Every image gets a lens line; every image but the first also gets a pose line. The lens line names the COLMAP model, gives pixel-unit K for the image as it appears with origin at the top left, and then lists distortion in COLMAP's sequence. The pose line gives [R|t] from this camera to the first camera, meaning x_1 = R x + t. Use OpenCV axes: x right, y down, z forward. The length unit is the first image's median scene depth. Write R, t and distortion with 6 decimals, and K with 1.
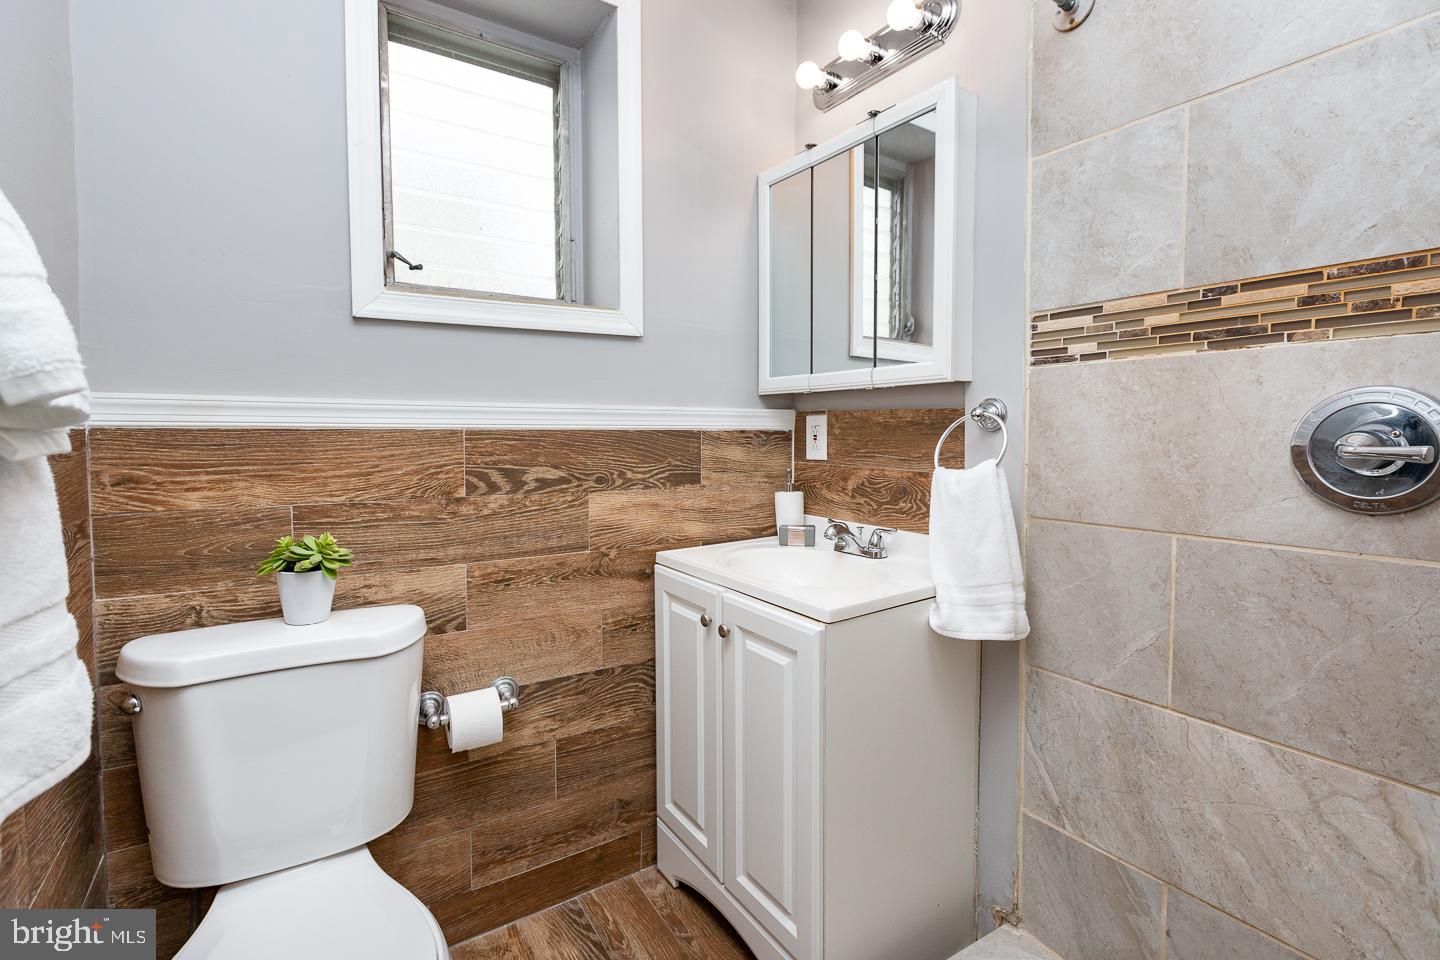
lens RADIAL K [[652.1, 0, 728.1], [0, 652.1, 445.8], [0, 0, 1]] dist [-0.015698, 0.000042]
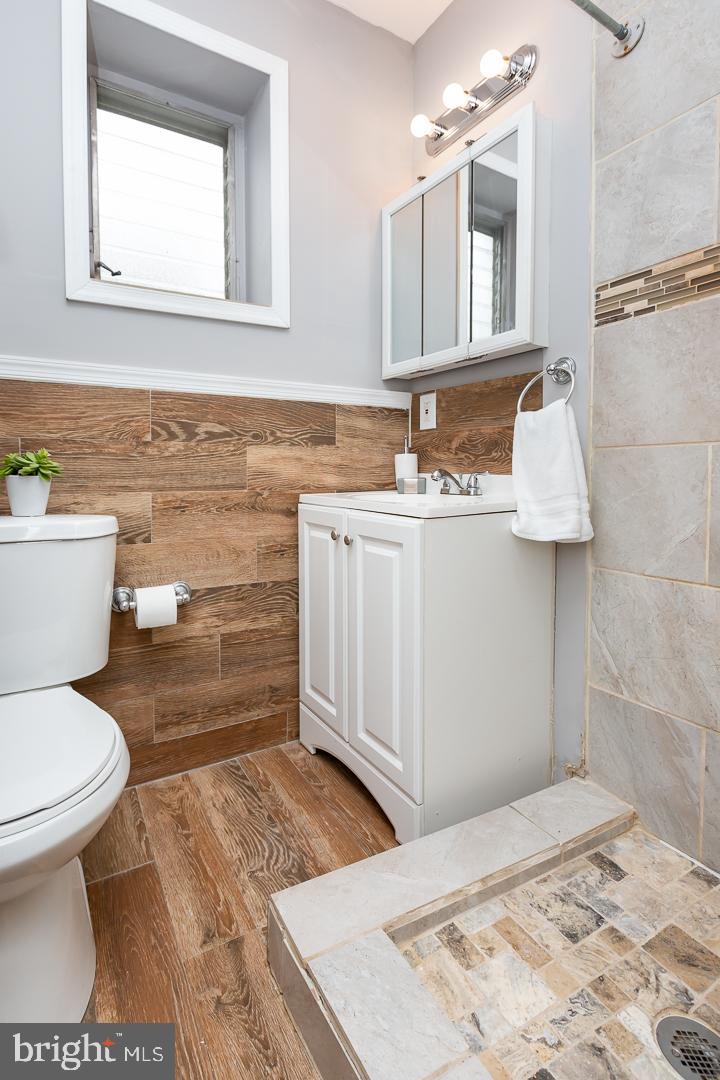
lens RADIAL K [[515.8, 0, 360.0], [0, 515.8, 540.0], [0, 0, 1]] dist [-0.016584, -0.000413]
pose [[0.998437, -0.000019, -0.055883, 0.072252], [0.000029, 1.000000, 0.000176, 0.282051], [0.055883, -0.000177, 0.998437, -0.002718]]
